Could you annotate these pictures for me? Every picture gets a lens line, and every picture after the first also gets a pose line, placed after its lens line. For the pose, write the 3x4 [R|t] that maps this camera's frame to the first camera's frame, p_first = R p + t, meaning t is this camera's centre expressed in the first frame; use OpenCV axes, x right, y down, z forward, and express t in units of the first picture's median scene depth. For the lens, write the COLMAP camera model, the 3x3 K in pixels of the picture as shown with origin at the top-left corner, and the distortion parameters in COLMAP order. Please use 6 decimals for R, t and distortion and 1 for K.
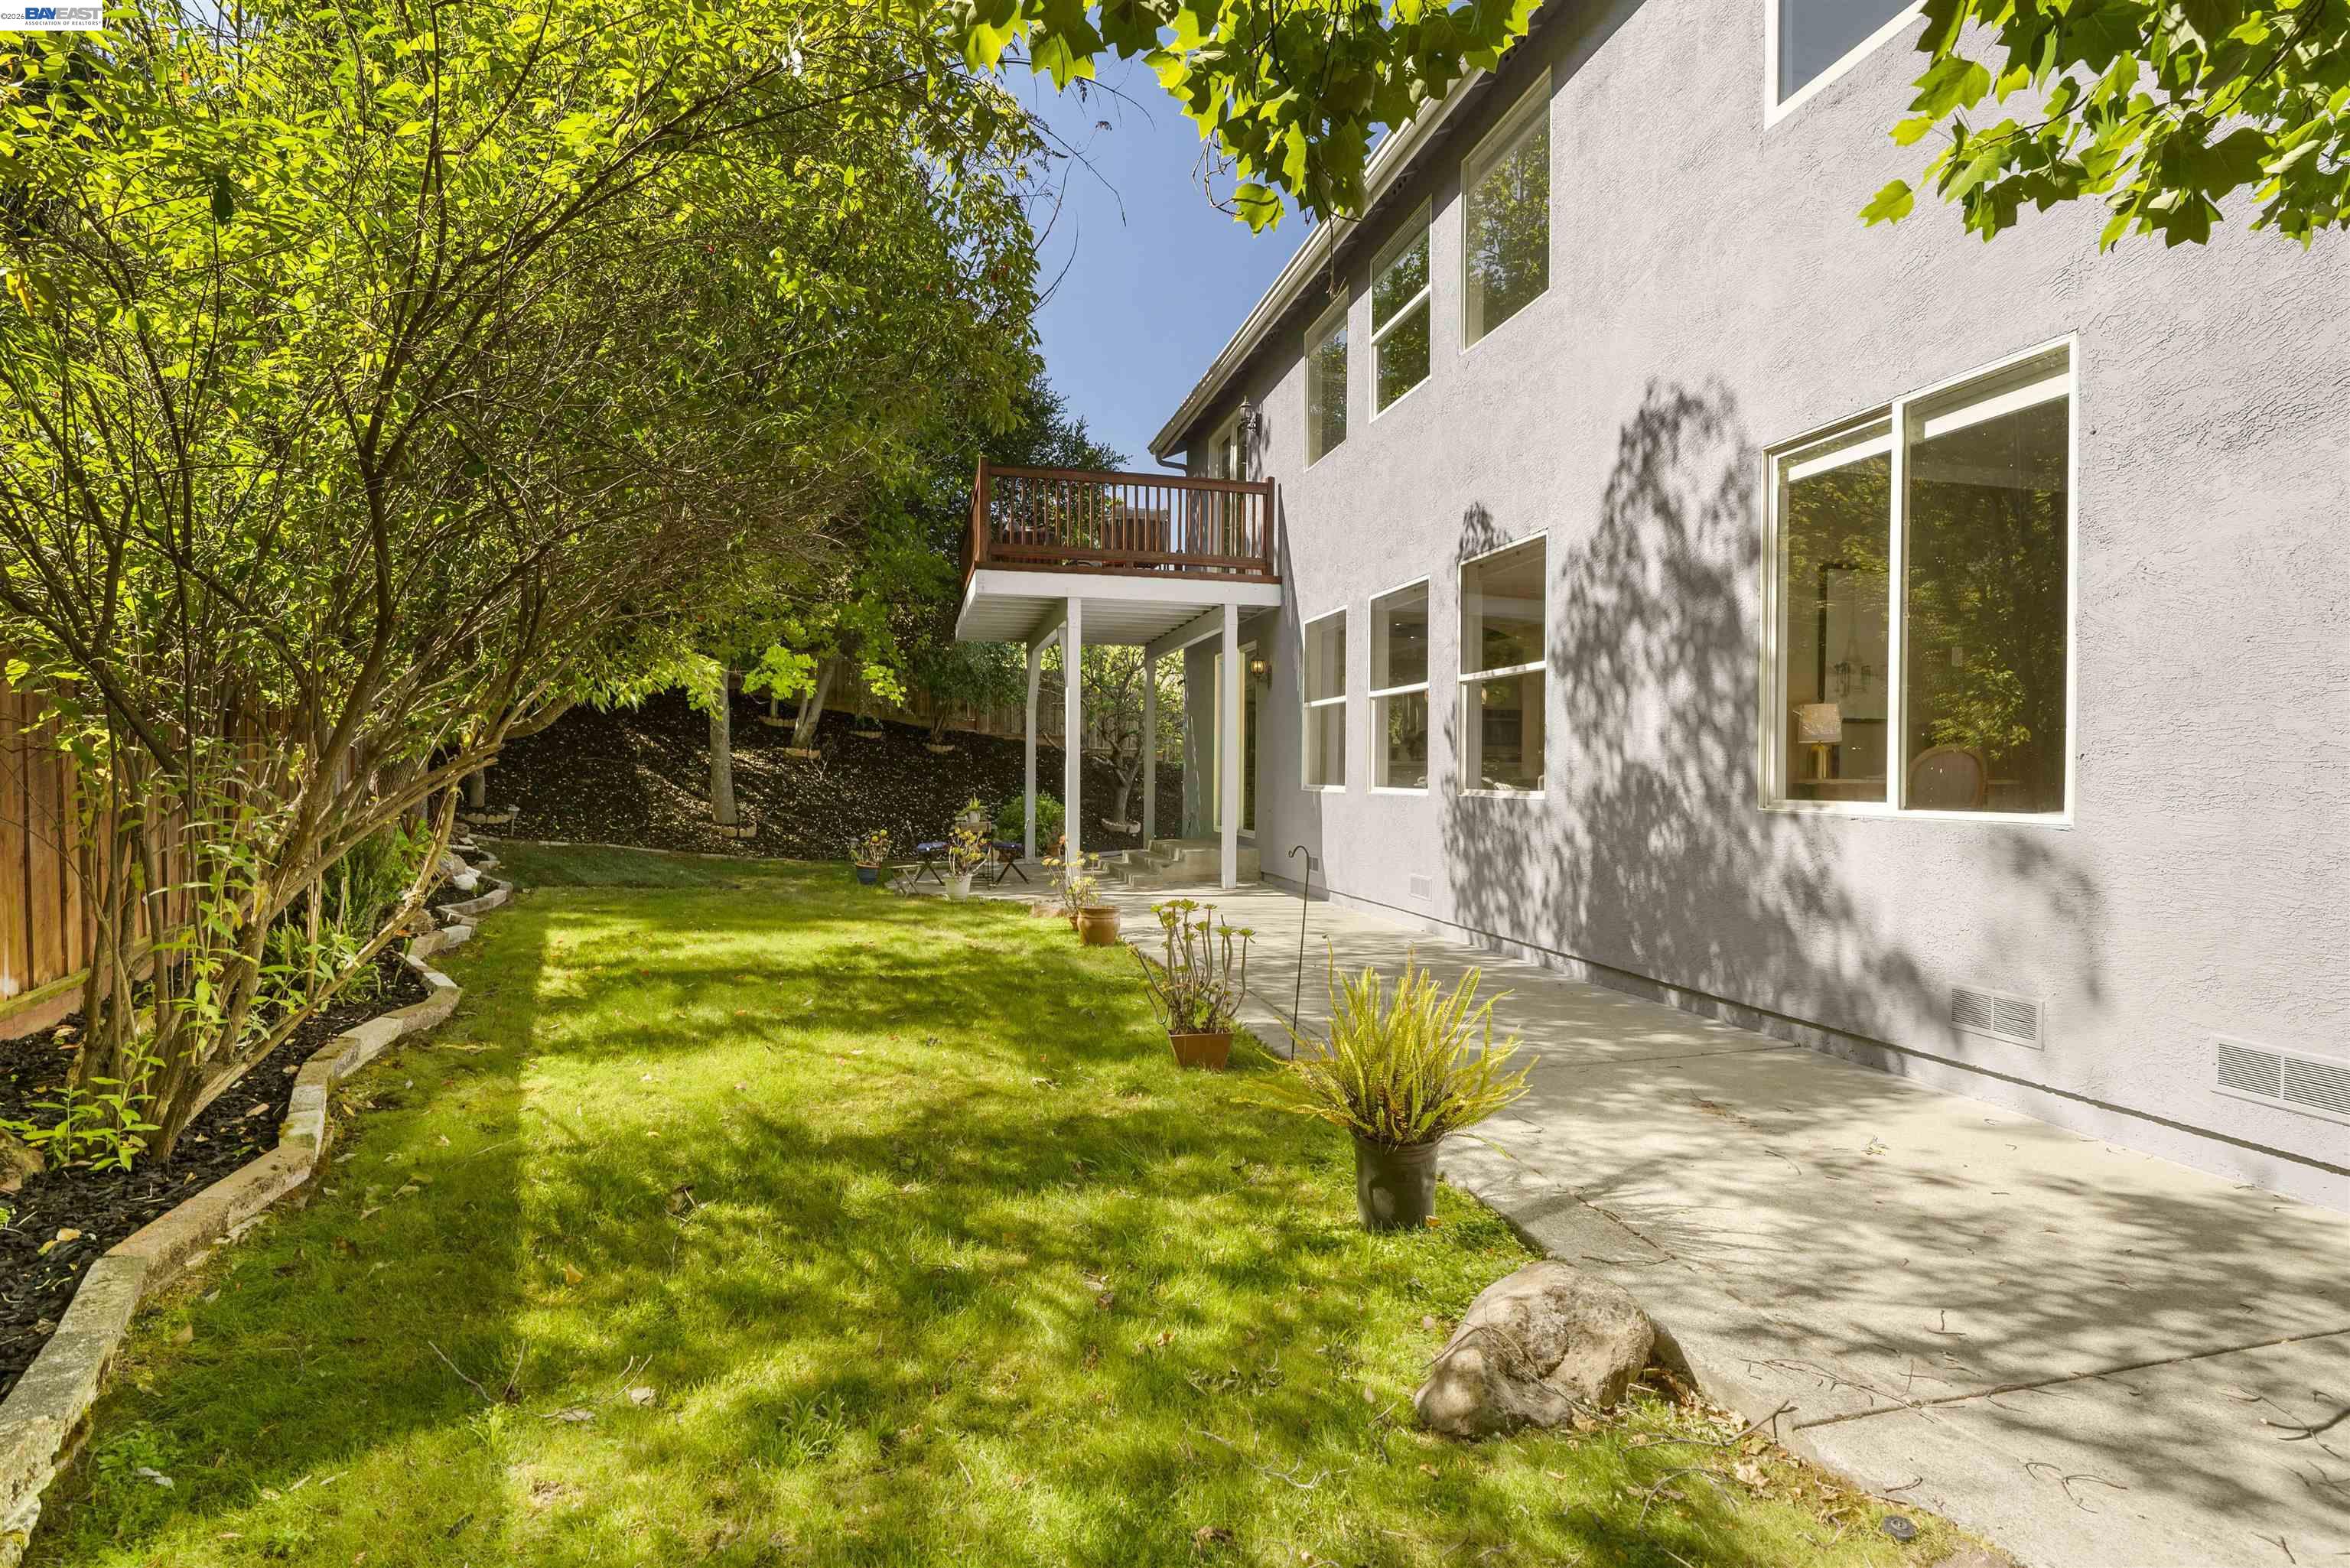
lens RADIAL K [[1085.6, 0, 1166.1], [0, 1085.6, 777.4], [0, 0, 1]] dist [0.003211, 0.000906]
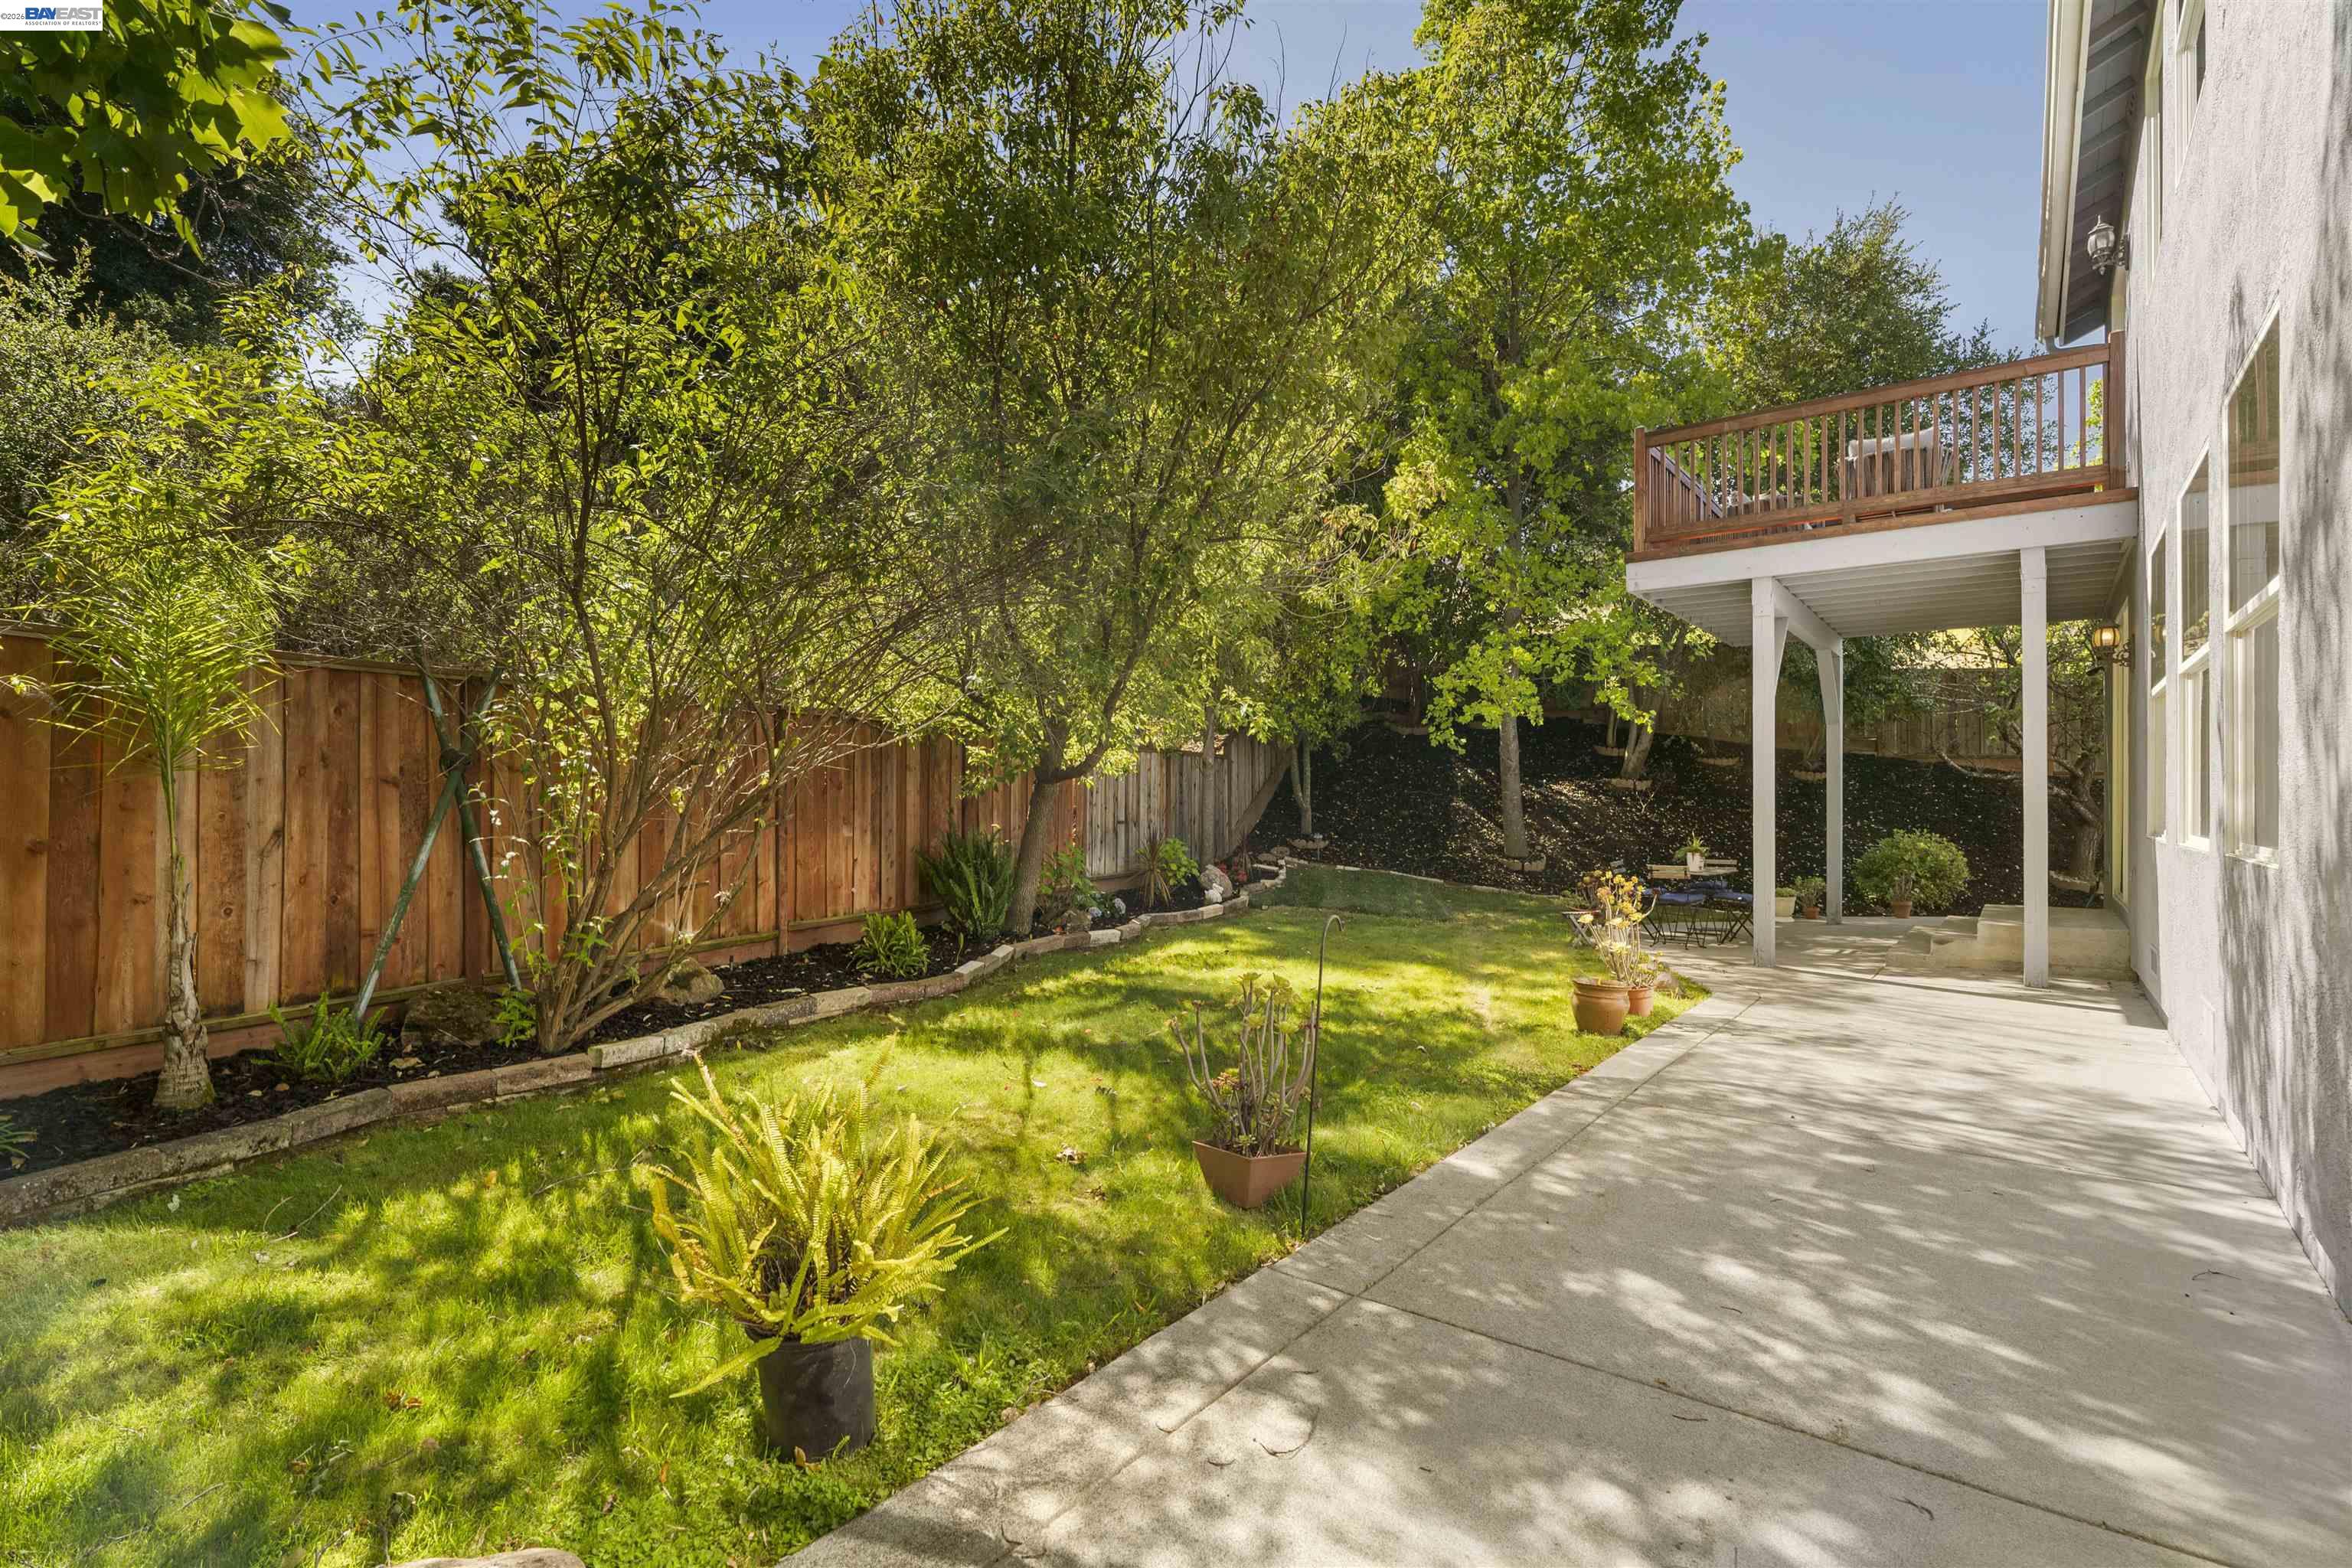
lens RADIAL K [[1086.6, 0, 1172.1], [0, 1086.6, 789.7], [0, 0, 1]] dist [0.003211, 0.000906]
pose [[0.615673, -0.005011, -0.787986, 0.478424], [-0.008468, 0.999880, -0.012976, -0.007074], [0.787956, 0.014662, 0.615557, 0.382694]]
